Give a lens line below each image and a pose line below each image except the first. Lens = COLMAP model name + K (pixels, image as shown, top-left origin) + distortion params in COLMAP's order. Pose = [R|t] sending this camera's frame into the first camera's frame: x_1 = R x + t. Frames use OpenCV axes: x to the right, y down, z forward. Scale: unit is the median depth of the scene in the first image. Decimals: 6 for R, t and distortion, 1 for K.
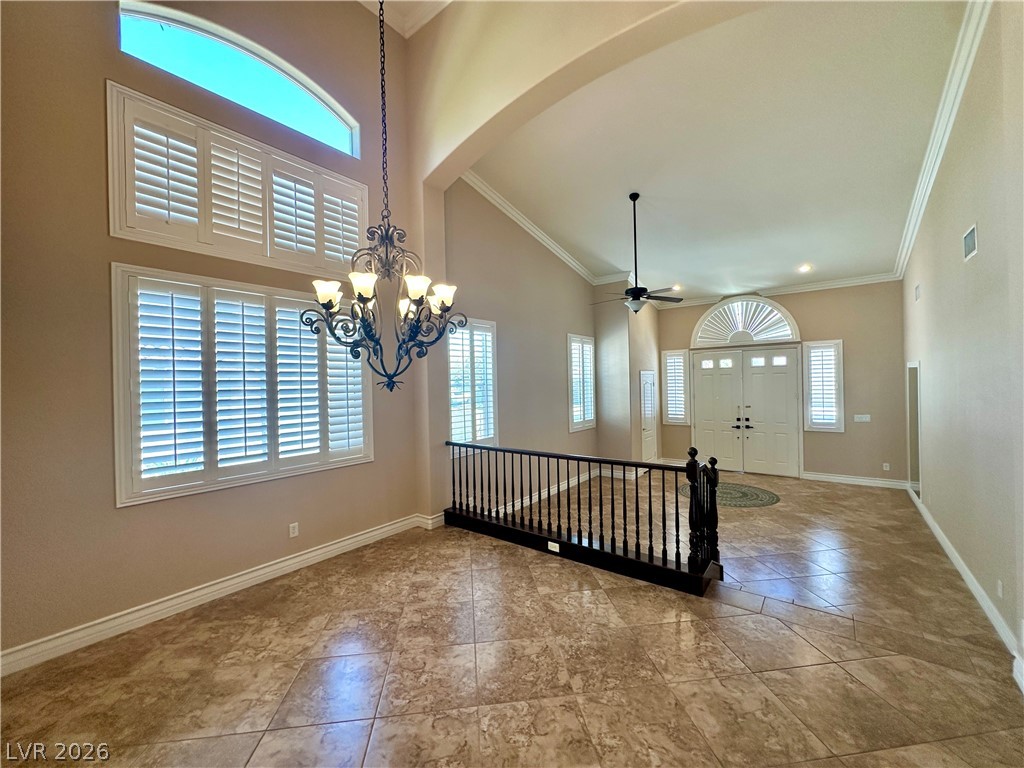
lens RADIAL K [[409.6, 0, 513.4], [0, 409.6, 383.1], [0, 0, 1]] dist [-0.002321, 0.000722]
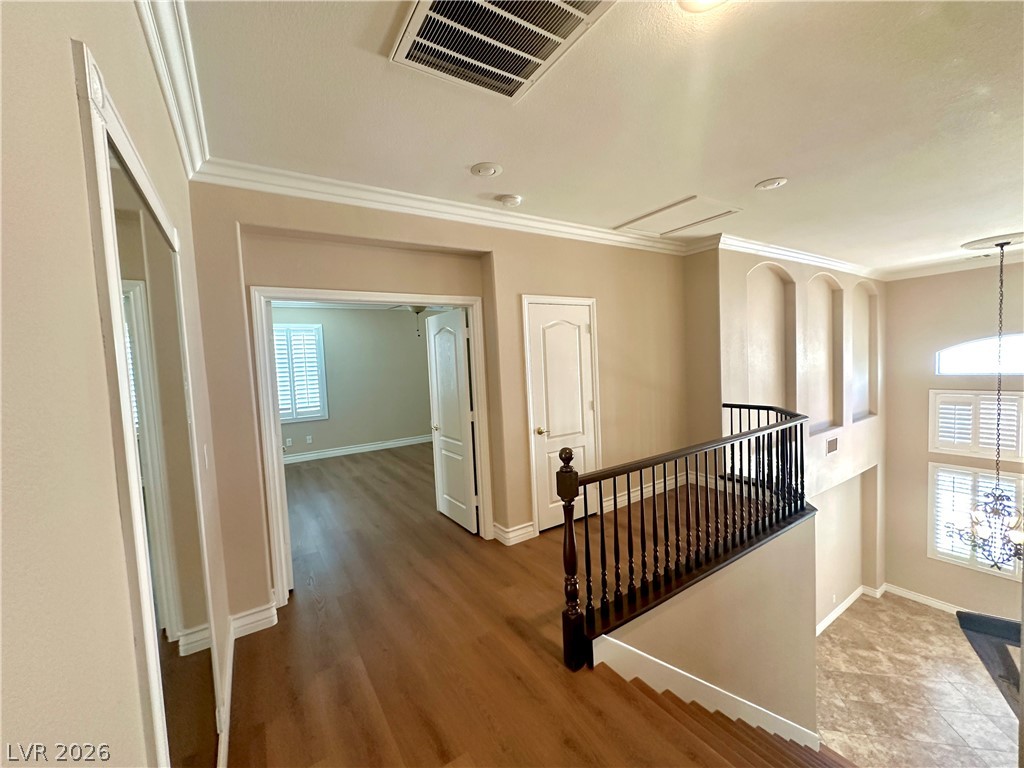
lens RADIAL K [[409.6, 0, 513.4], [0, 409.6, 383.1], [0, 0, 1]] dist [-0.002321, 0.000722]
pose [[-0.321855, 0.090057, -0.942496, 1.627535], [0.051402, 0.995660, 0.077583, -0.829452], [0.945393, -0.023476, -0.325087, -0.441066]]
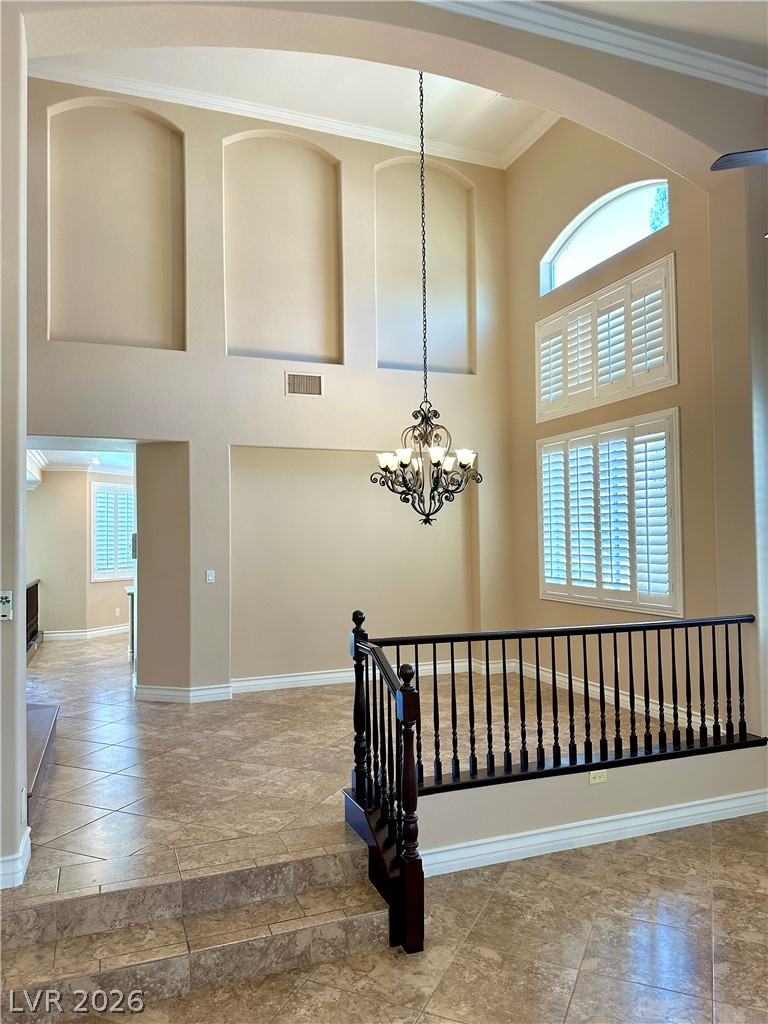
lens RADIAL K [[717.9, 0, 386.0], [0, 717.9, 515.5], [0, 0, 1]] dist [0.093685, -0.114582]
pose [[-0.512105, 0.002776, -0.858918, 1.259577], [0.023800, 0.999657, -0.010958, 0.005838], [0.858593, -0.026054, -0.511995, 1.433147]]
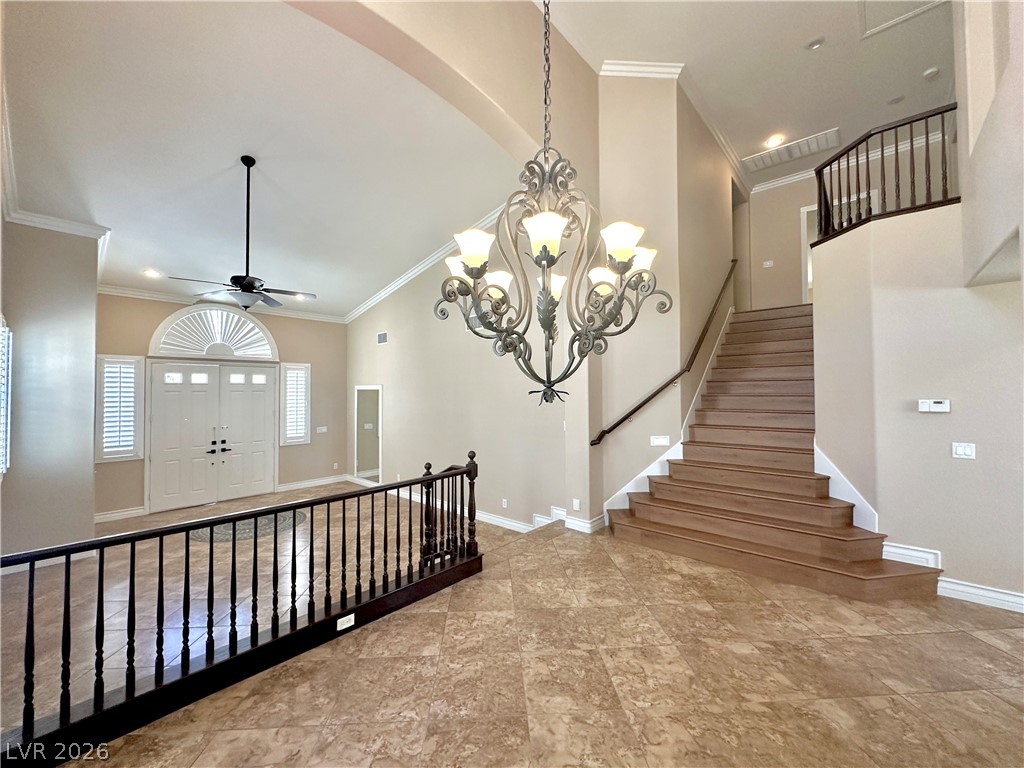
lens RADIAL K [[409.6, 0, 513.4], [0, 409.6, 383.1], [0, 0, 1]] dist [-0.002321, 0.000722]
pose [[0.060711, 0.044708, 0.997154, -0.659876], [0.006357, 0.998959, -0.045176, 0.009690], [-0.998135, 0.009081, 0.060363, 0.685966]]
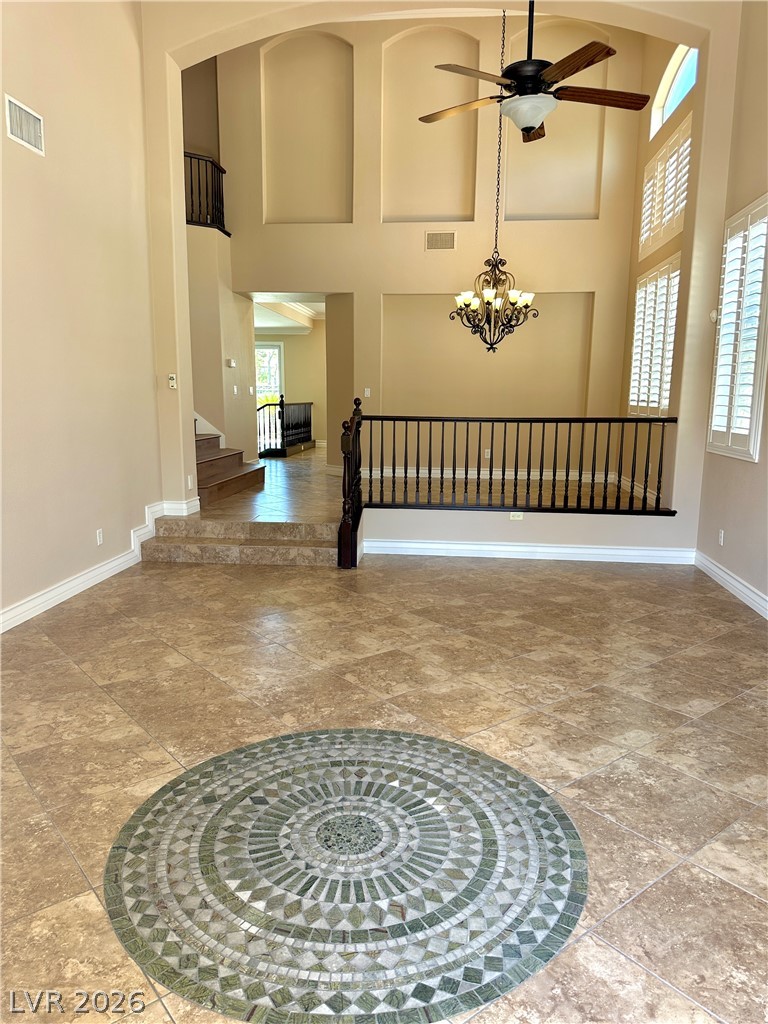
lens RADIAL K [[717.9, 0, 386.0], [0, 717.9, 515.5], [0, 0, 1]] dist [0.093685, -0.114582]
pose [[-0.846240, 0.103718, -0.522609, 1.263715], [0.007701, 0.983148, 0.182648, 0.097781], [0.532746, 0.150539, -0.832778, 2.403611]]
